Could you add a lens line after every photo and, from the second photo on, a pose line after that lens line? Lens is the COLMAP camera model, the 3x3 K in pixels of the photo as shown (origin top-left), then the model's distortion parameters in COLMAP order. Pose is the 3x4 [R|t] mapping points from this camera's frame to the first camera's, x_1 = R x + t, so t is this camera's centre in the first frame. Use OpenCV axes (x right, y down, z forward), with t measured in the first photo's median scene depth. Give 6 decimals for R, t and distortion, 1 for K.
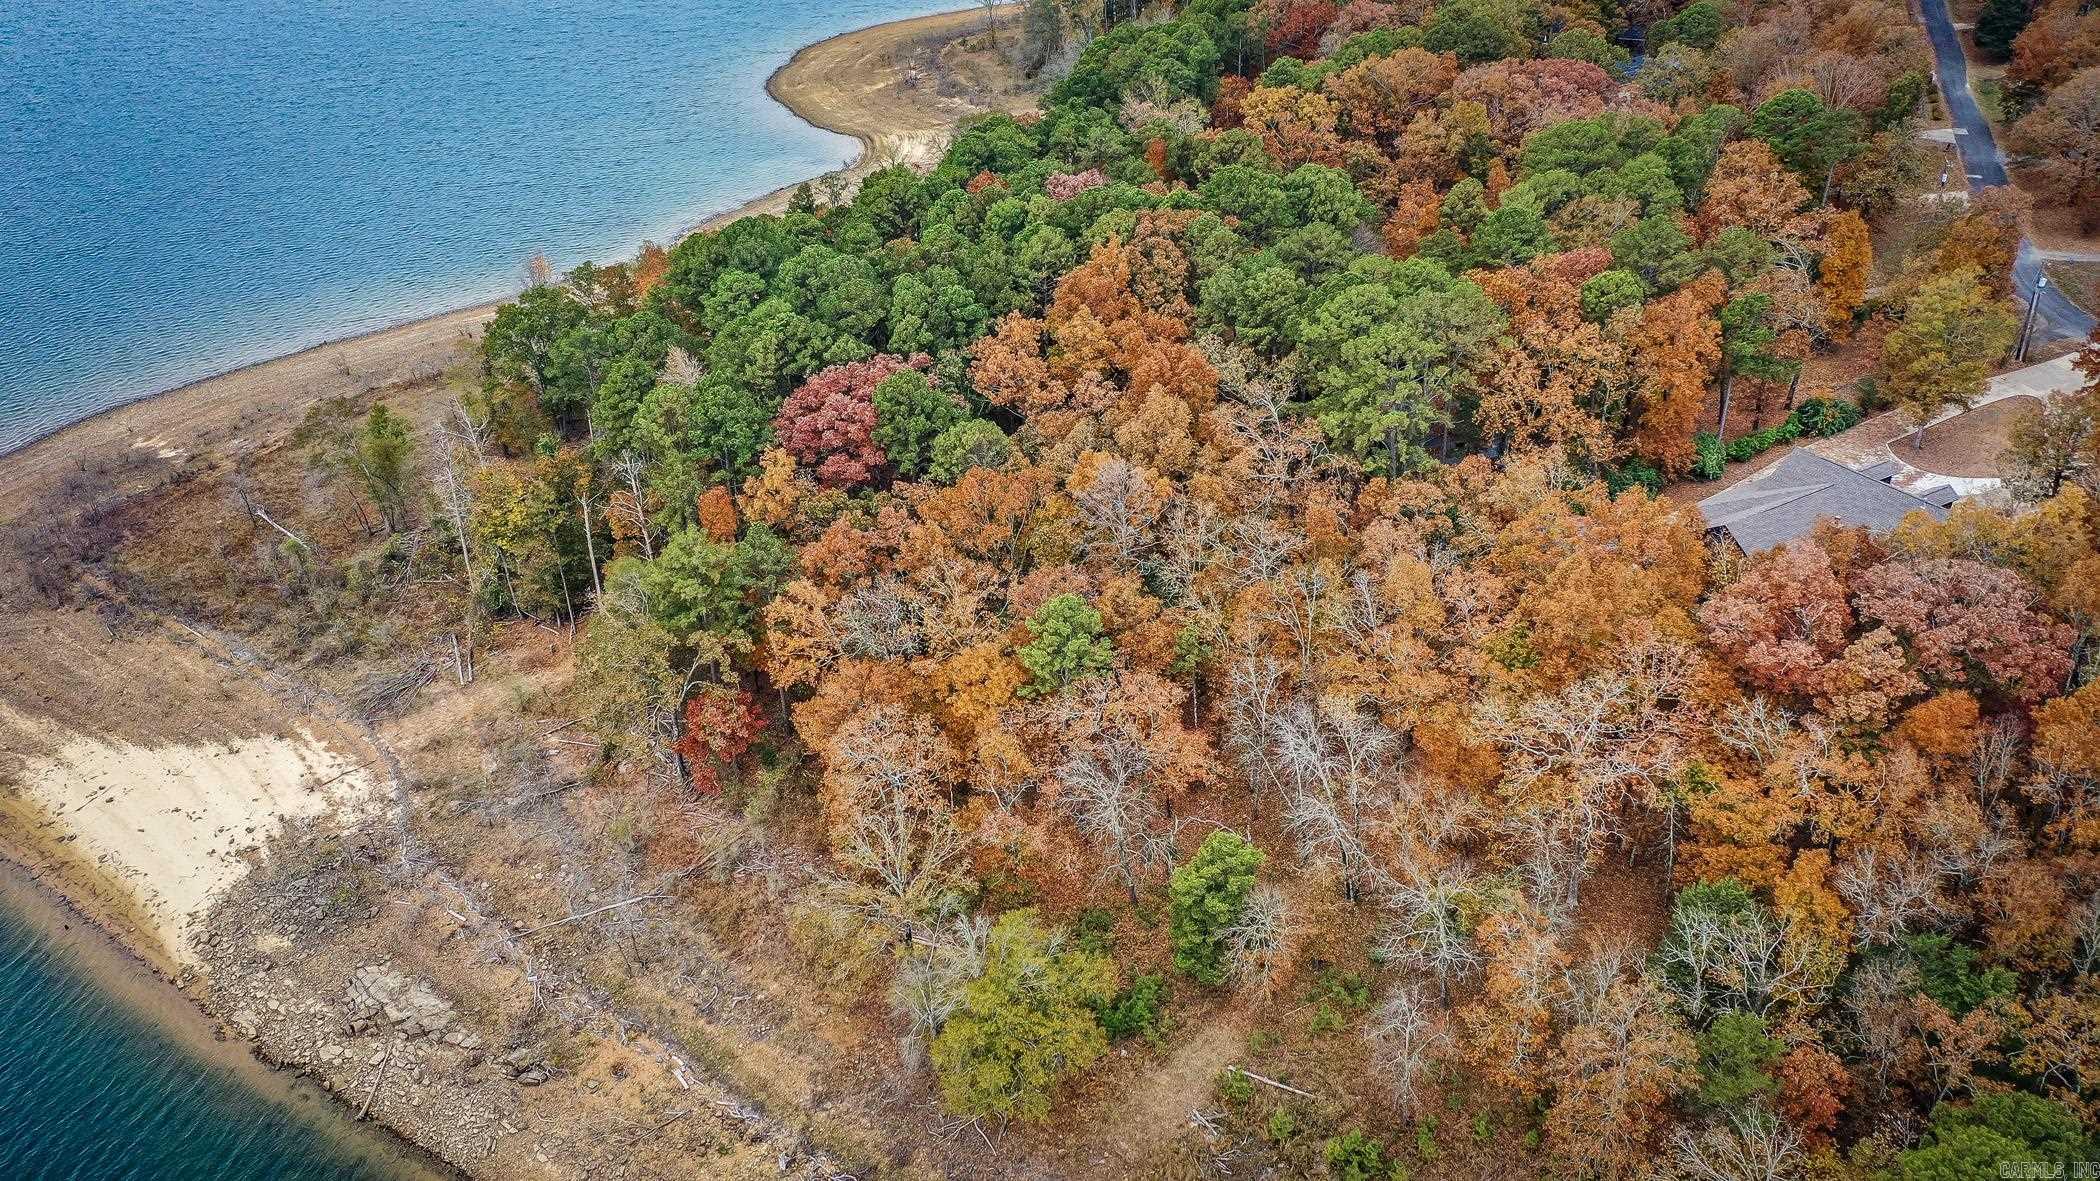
lens RADIAL K [[1678.8, 0, 1050.0], [0, 1678.8, 590.5], [0, 0, 1]] dist [0.022661, 0.004742]
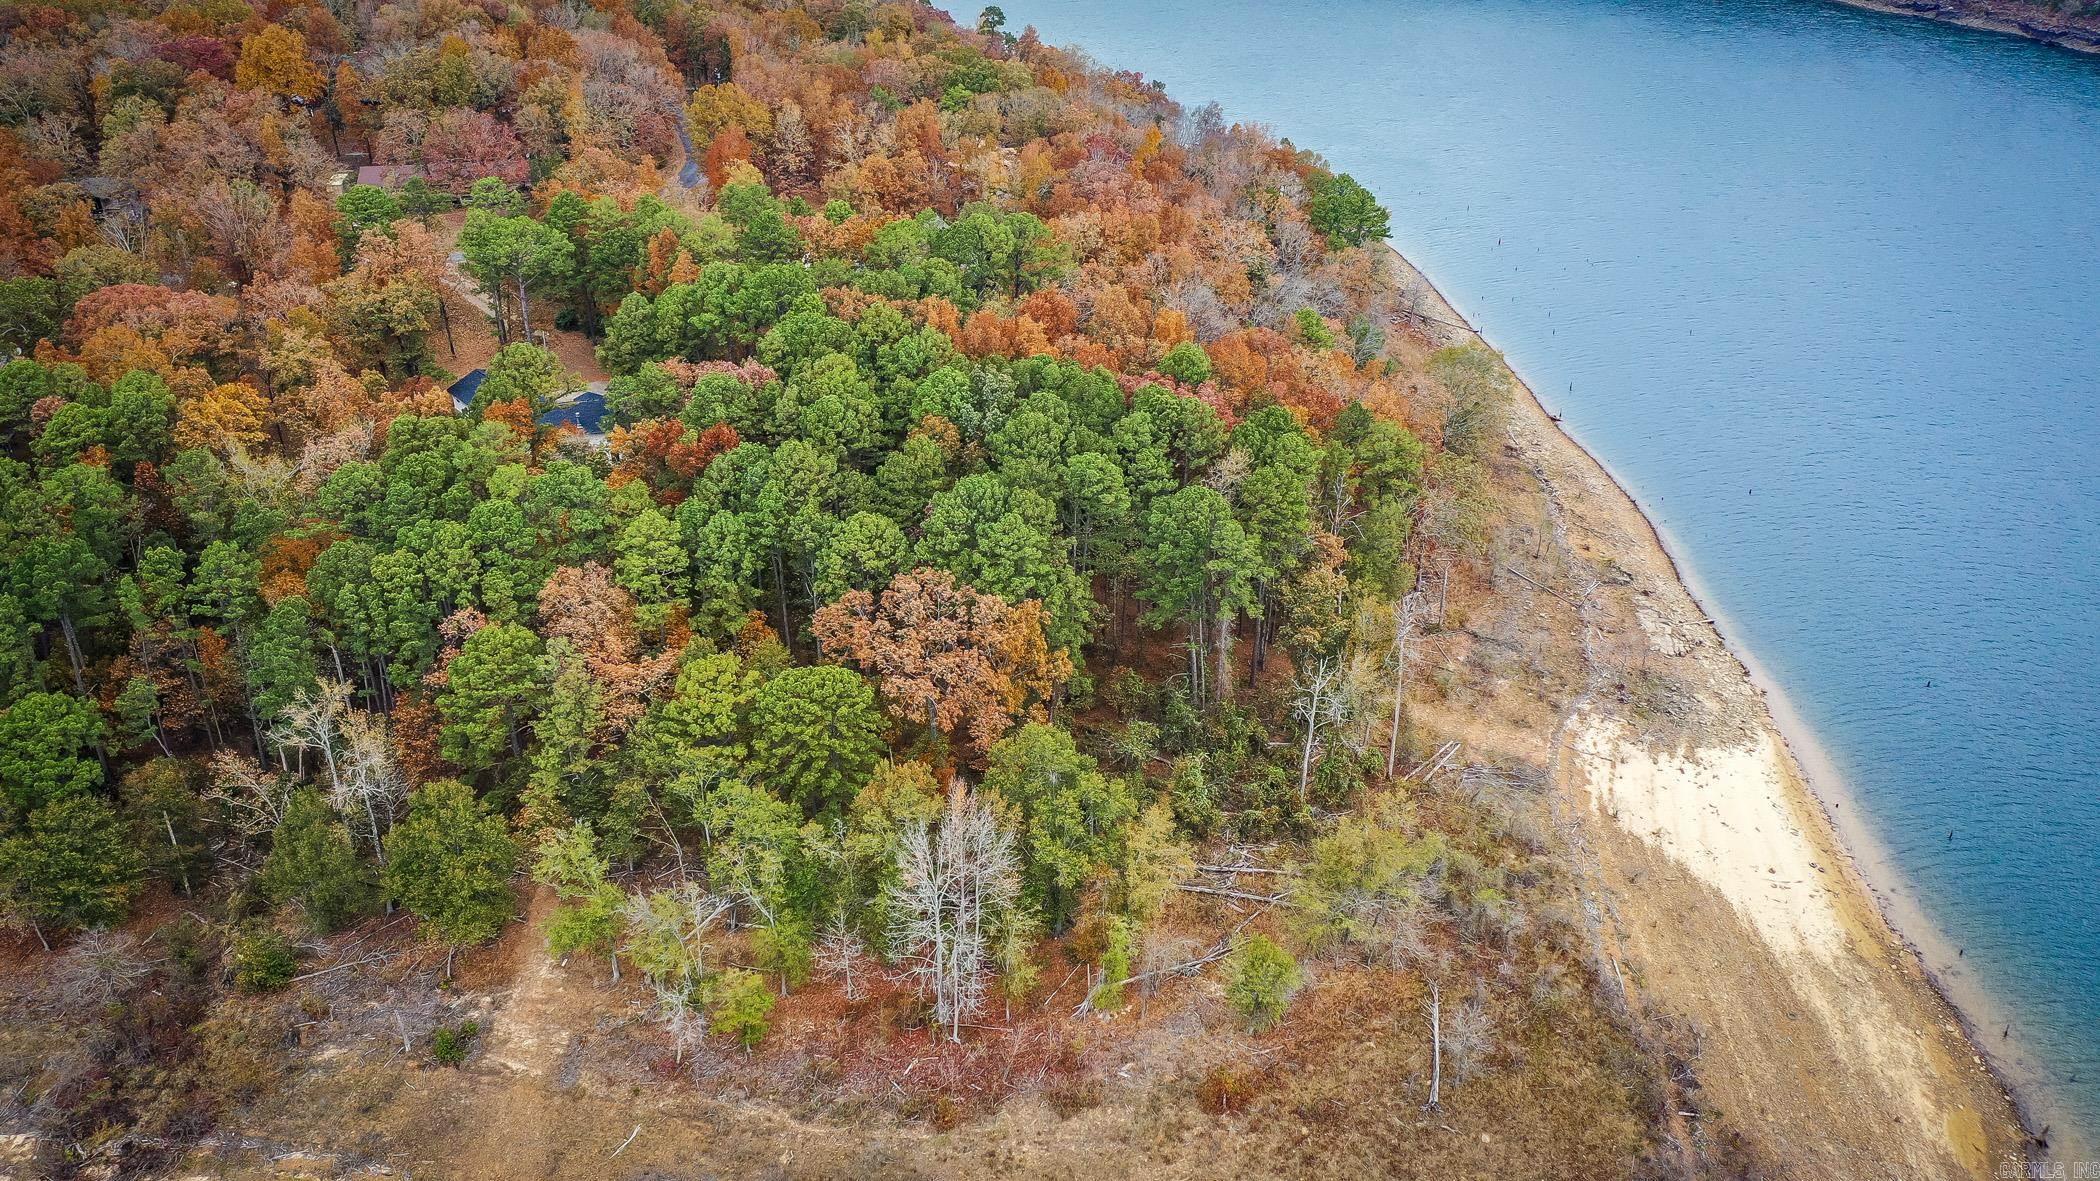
lens RADIAL K [[1678.8, 0, 1050.0], [0, 1678.8, 590.5], [0, 0, 1]] dist [0.022661, 0.004742]
pose [[-0.542633, -0.376927, 0.750650, -1.059950], [0.443106, 0.630748, 0.637035, -0.875171], [-0.713587, 0.678294, -0.175247, 1.420793]]
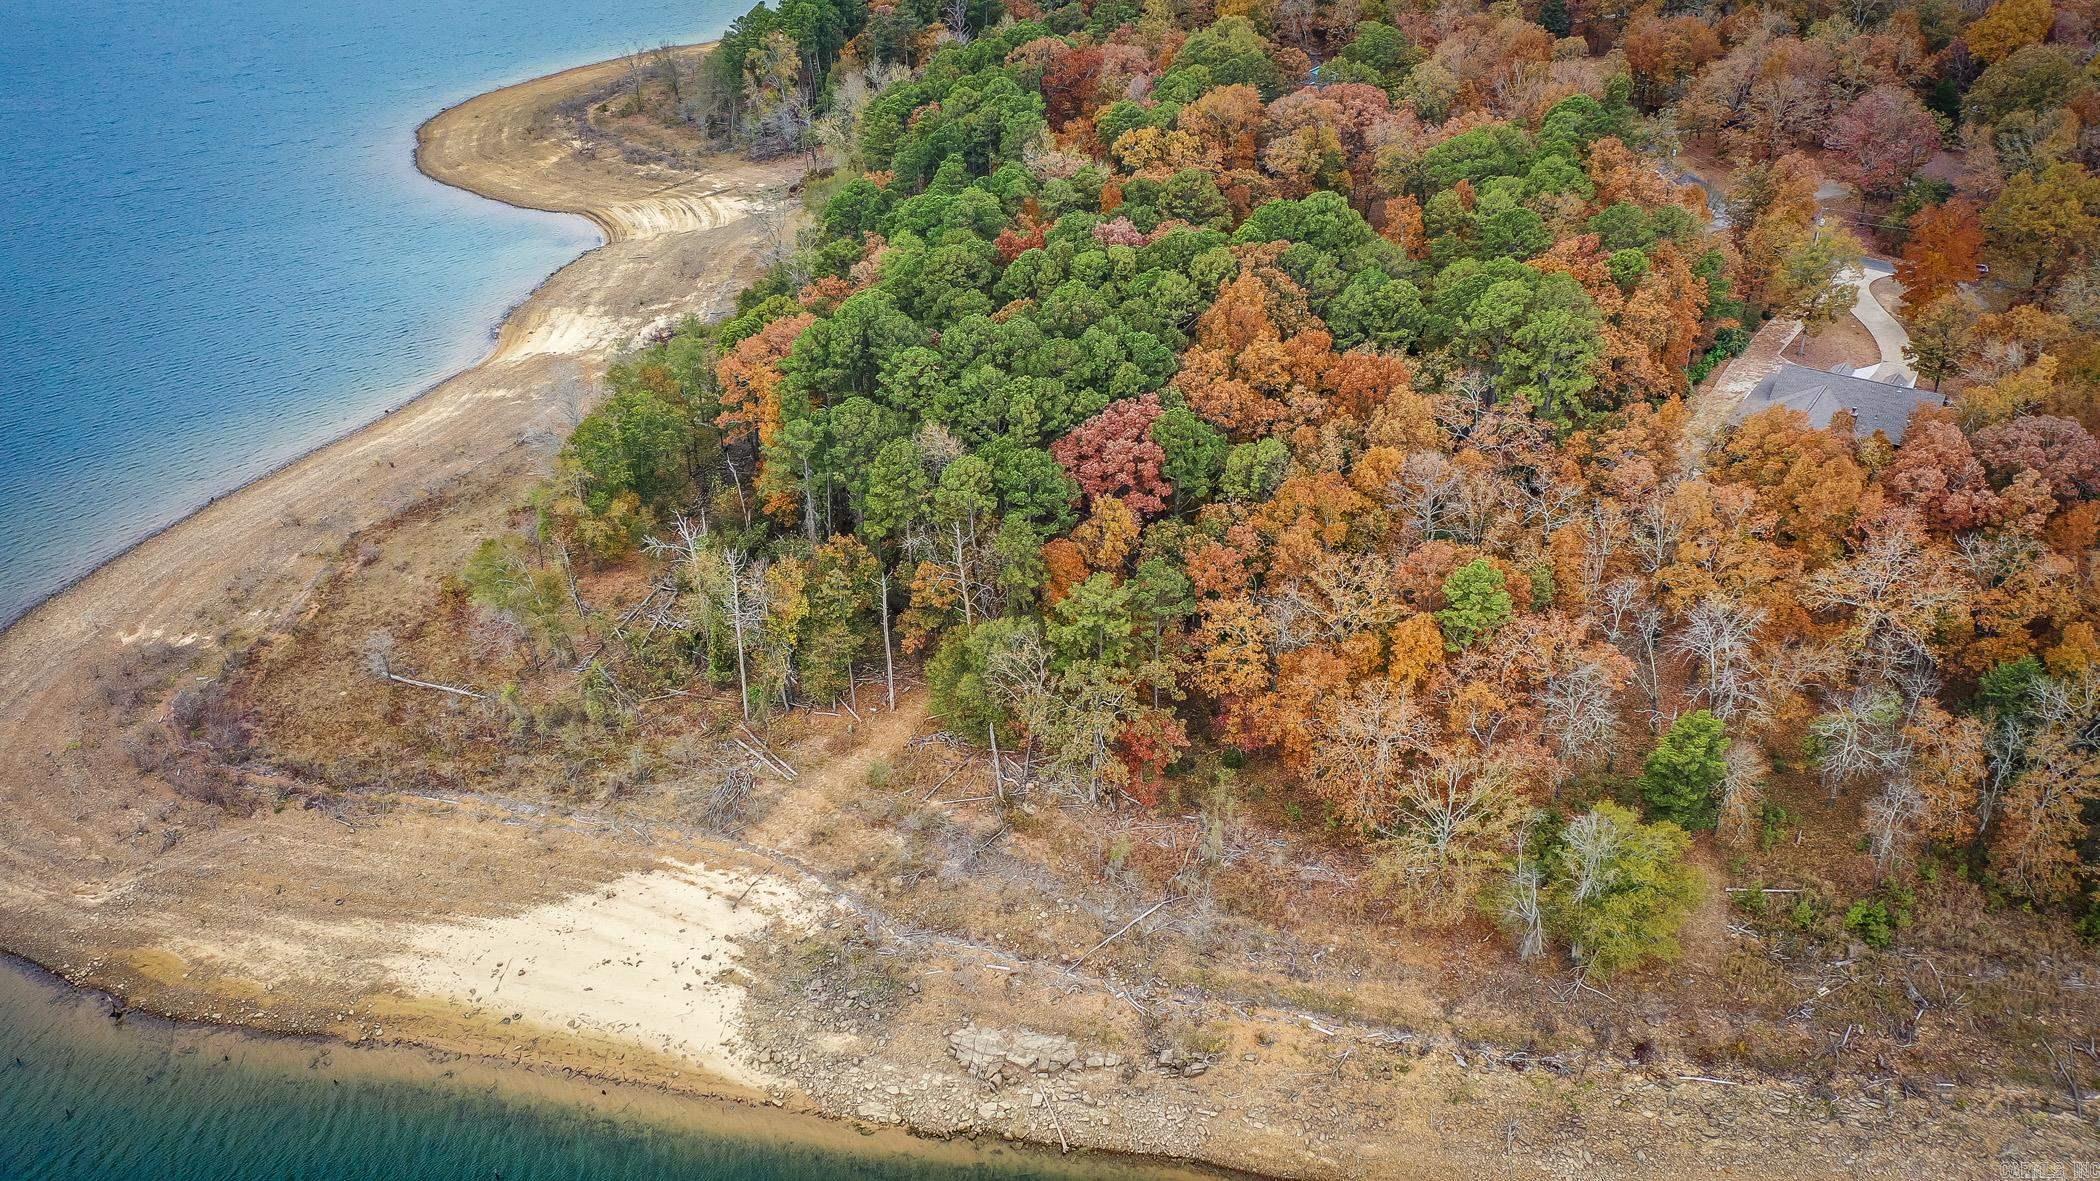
lens RADIAL K [[1678.8, 0, 1050.0], [0, 1678.8, 590.5], [0, 0, 1]] dist [0.022661, 0.004742]
pose [[0.911268, -0.192523, 0.364041, -0.603767], [0.196249, 0.980179, 0.027116, -0.058834], [-0.362046, 0.046733, 0.930988, -0.017609]]
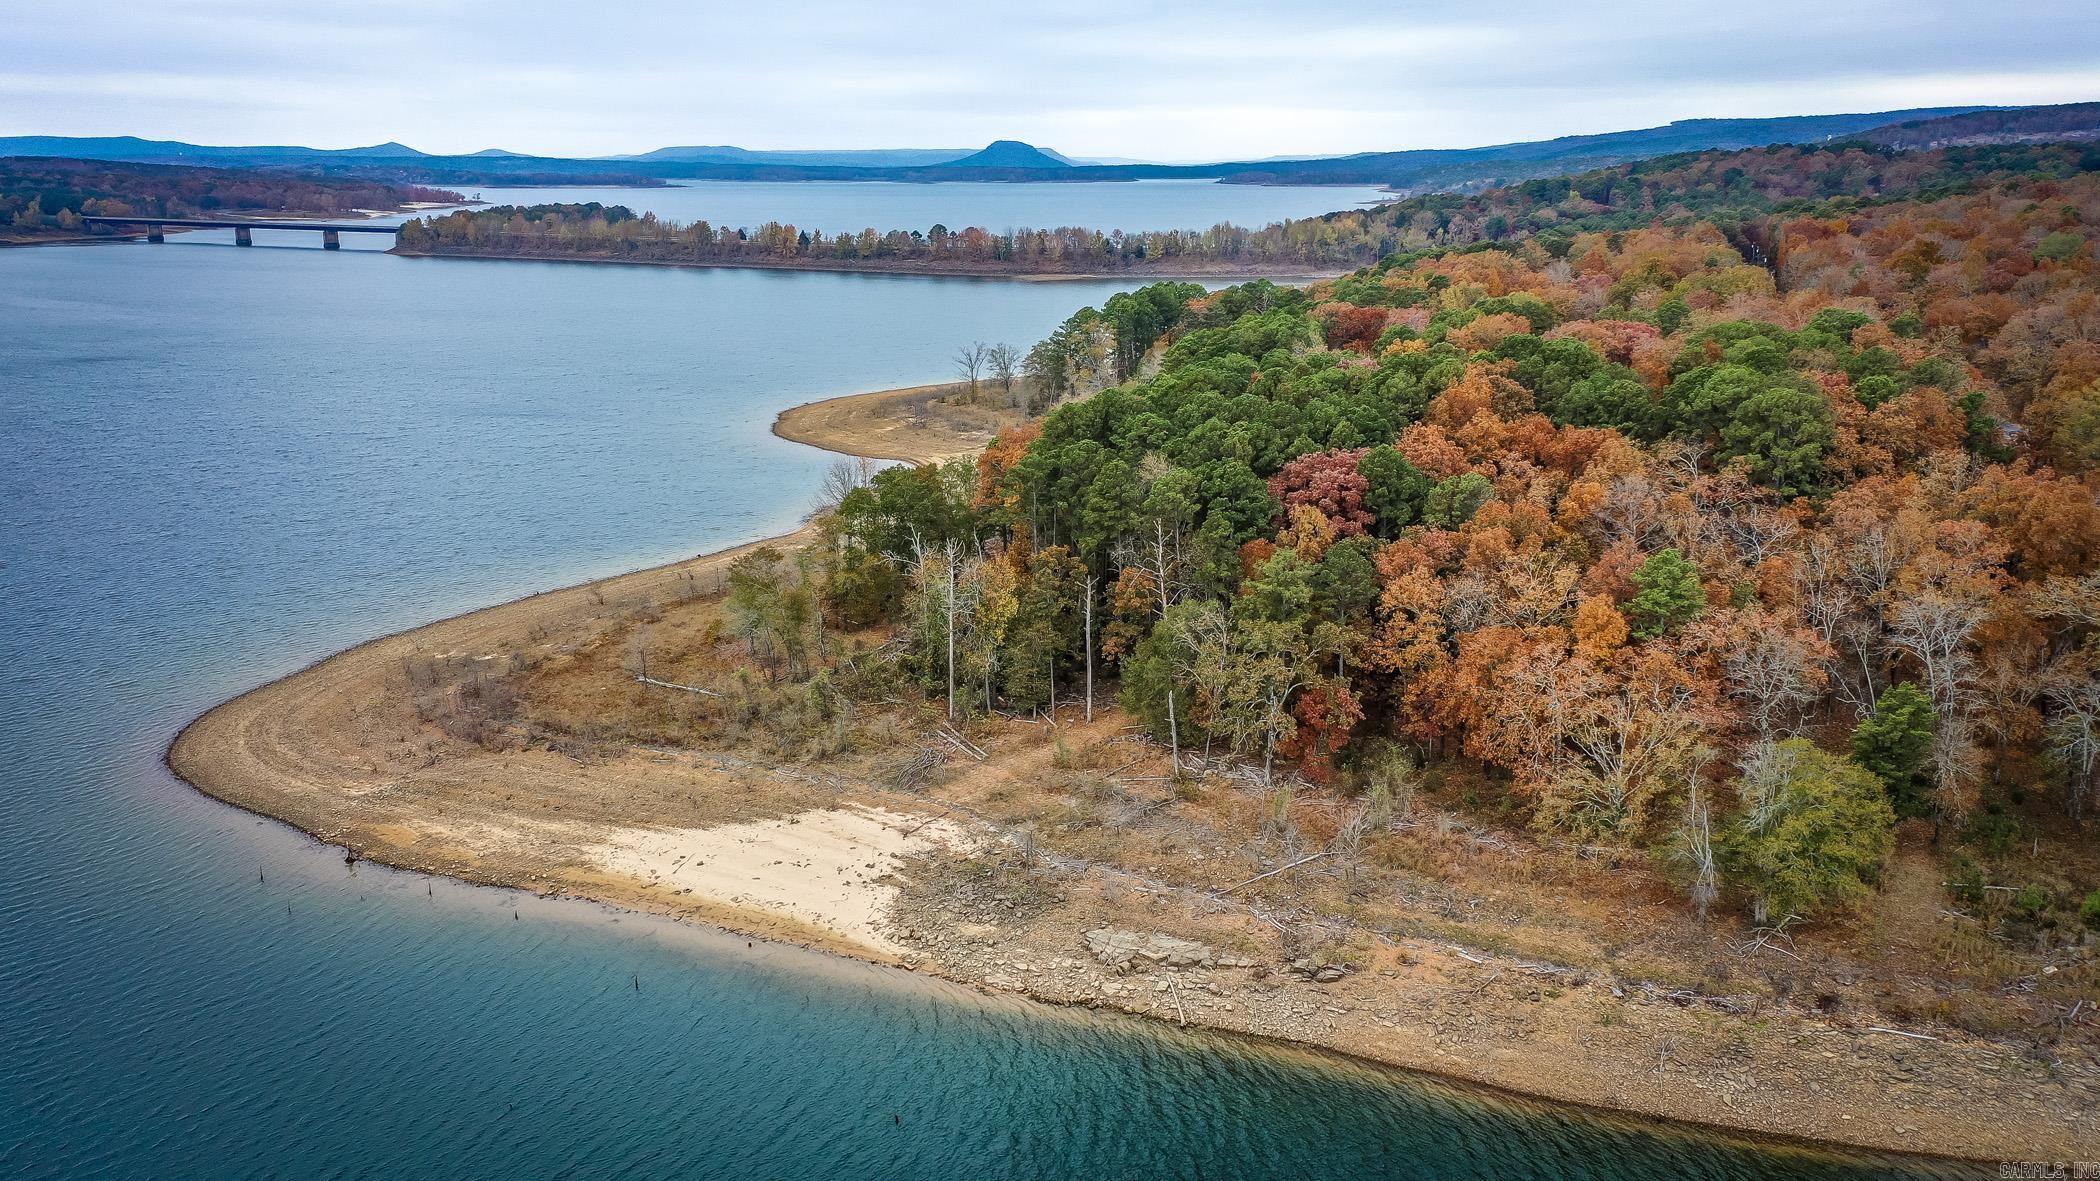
lens RADIAL K [[1700.1, 0, 1050.0], [0, 1700.1, 590.5], [0, 0, 1]] dist [0.019305, 0.010391]
pose [[0.978048, -0.036012, 0.205246, -0.568035], [0.092384, 0.957802, -0.272179, 0.271415], [-0.186783, 0.285165, 0.940103, -0.051020]]
